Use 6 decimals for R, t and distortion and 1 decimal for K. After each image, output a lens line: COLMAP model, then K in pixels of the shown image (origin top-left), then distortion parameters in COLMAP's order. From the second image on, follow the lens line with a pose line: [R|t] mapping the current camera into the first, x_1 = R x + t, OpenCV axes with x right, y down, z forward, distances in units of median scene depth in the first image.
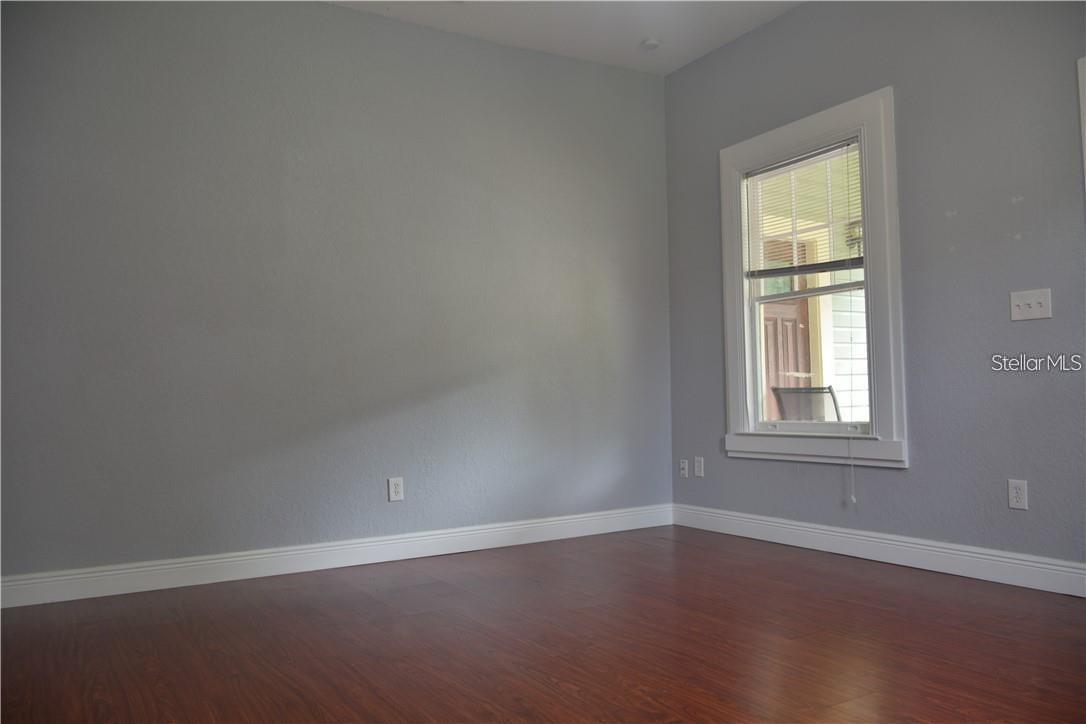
lens RADIAL K [[826.7, 0, 526.7], [0, 826.7, 360.0], [0, 0, 1]] dist [-0.006502, -0.003613]
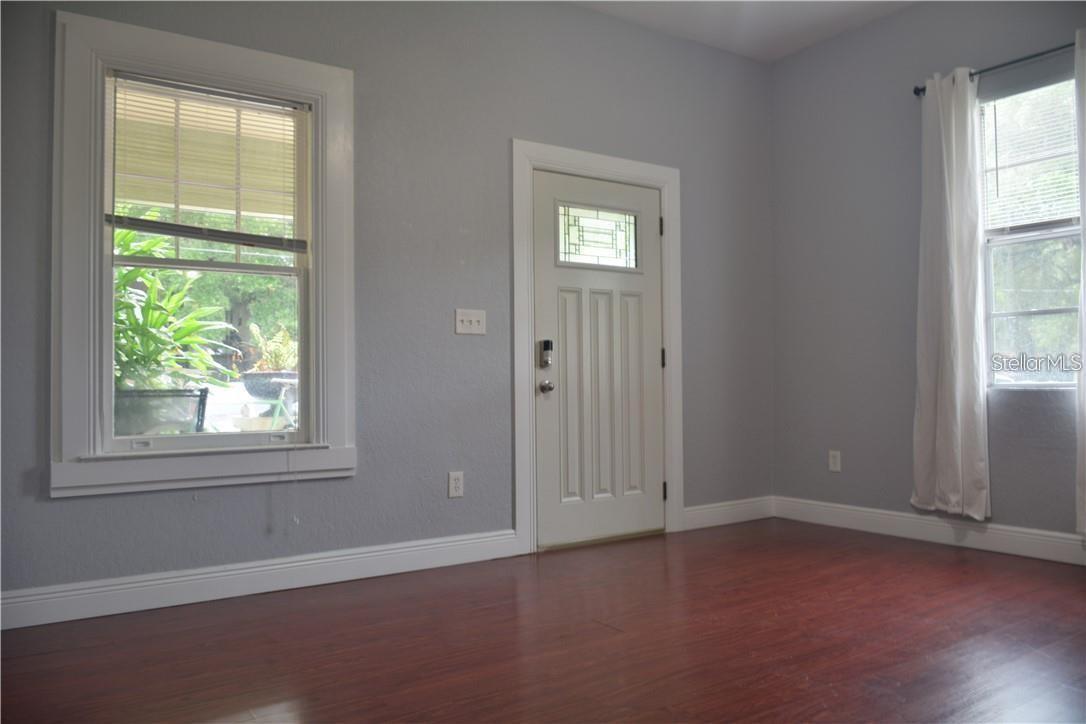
lens RADIAL K [[826.7, 0, 526.7], [0, 826.7, 360.0], [0, 0, 1]] dist [-0.006502, -0.003613]
pose [[-0.043307, 0.049824, 0.997819, -0.487213], [-0.036525, 0.998009, -0.051419, 0.038625], [-0.998394, -0.038672, -0.041401, 0.819112]]
